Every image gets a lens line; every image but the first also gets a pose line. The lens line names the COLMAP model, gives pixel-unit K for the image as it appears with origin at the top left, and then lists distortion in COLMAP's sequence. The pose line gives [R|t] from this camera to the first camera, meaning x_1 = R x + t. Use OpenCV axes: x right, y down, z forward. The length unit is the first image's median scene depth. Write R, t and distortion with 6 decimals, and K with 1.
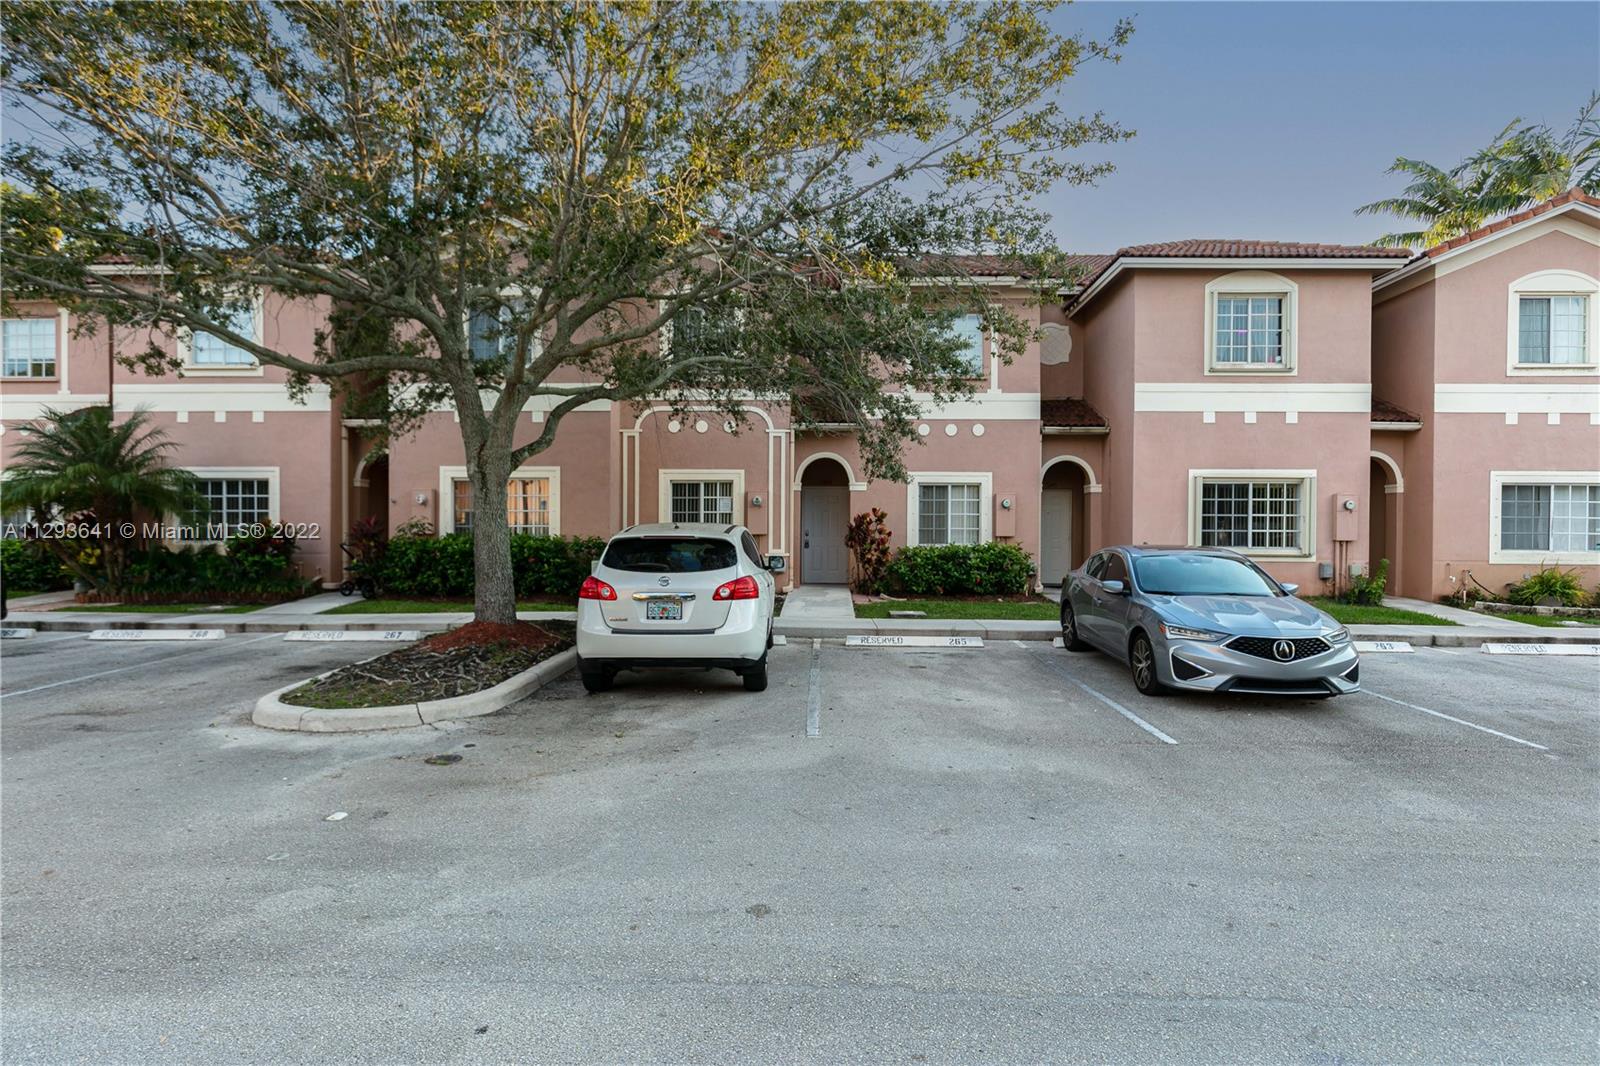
lens RADIAL K [[913.5, 0, 800.4], [0, 913.5, 532.3], [0, 0, 1]] dist [0.007548, -0.001196]
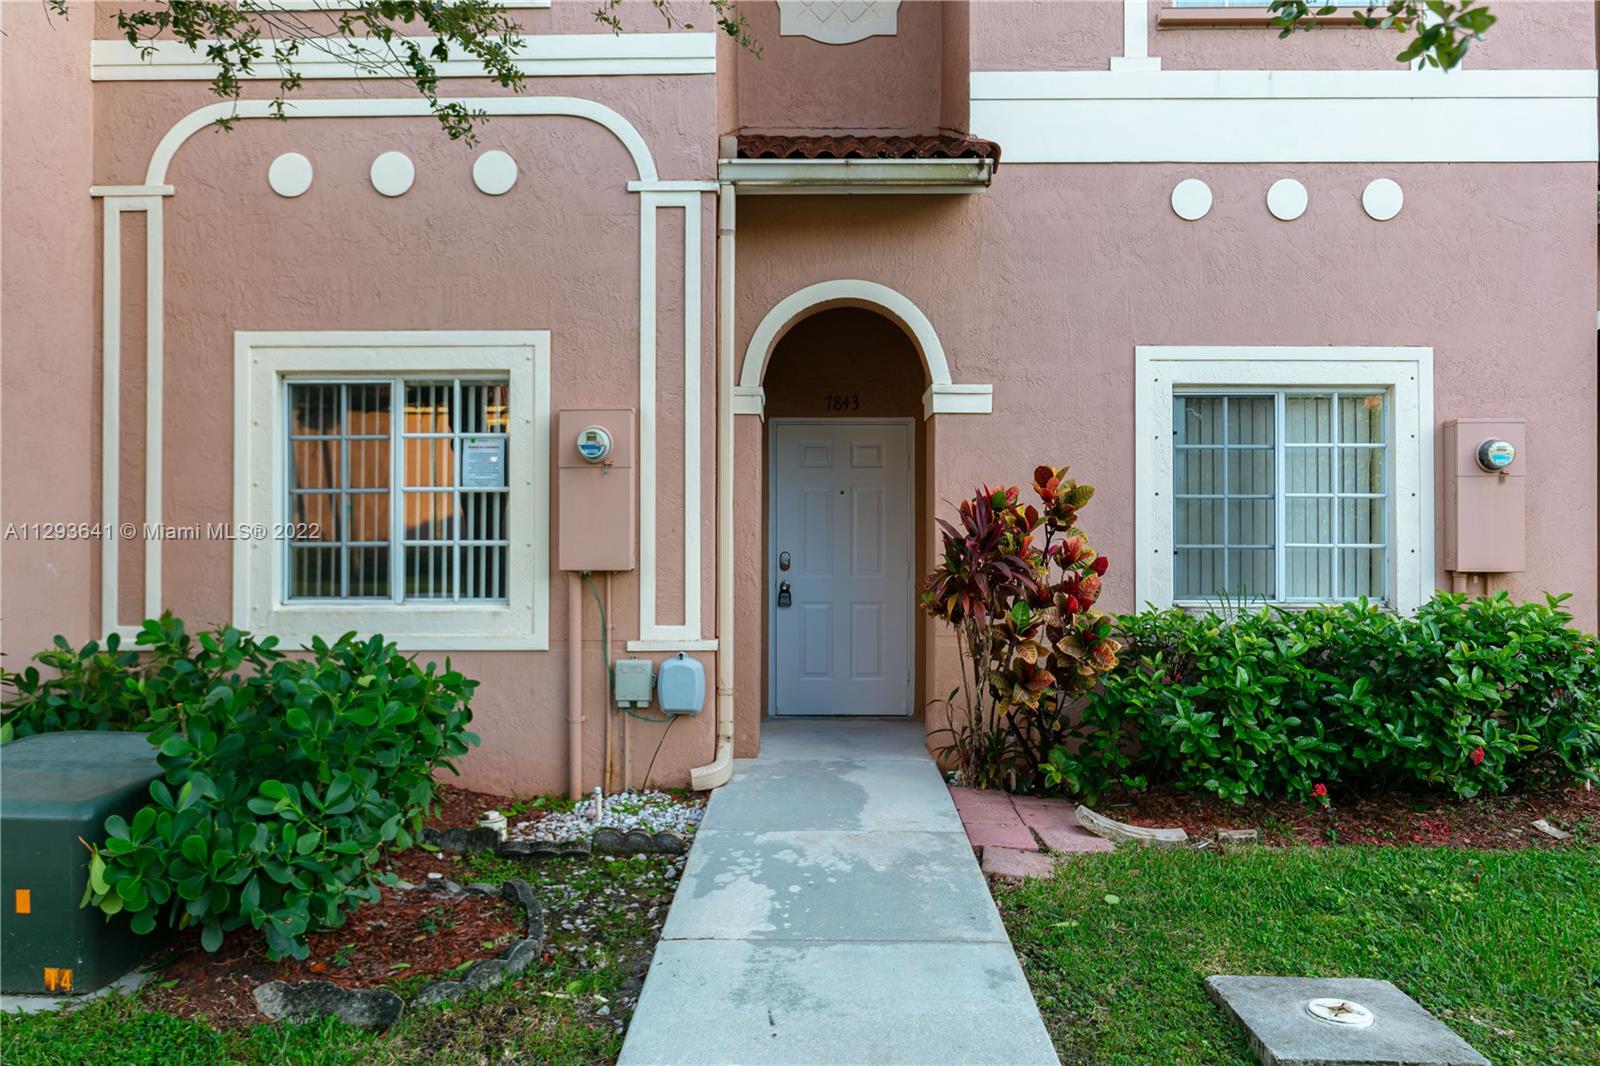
lens RADIAL K [[1106.4, 0, 800.0], [0, 1106.4, 533.0], [0, 0, 1]] dist [0.000198, 0.000043]
pose [[0.999832, -0.004382, 0.017770, 0.006624], [0.004614, 0.999905, -0.013026, -0.004153], [-0.017711, 0.013106, 0.999757, 0.671654]]
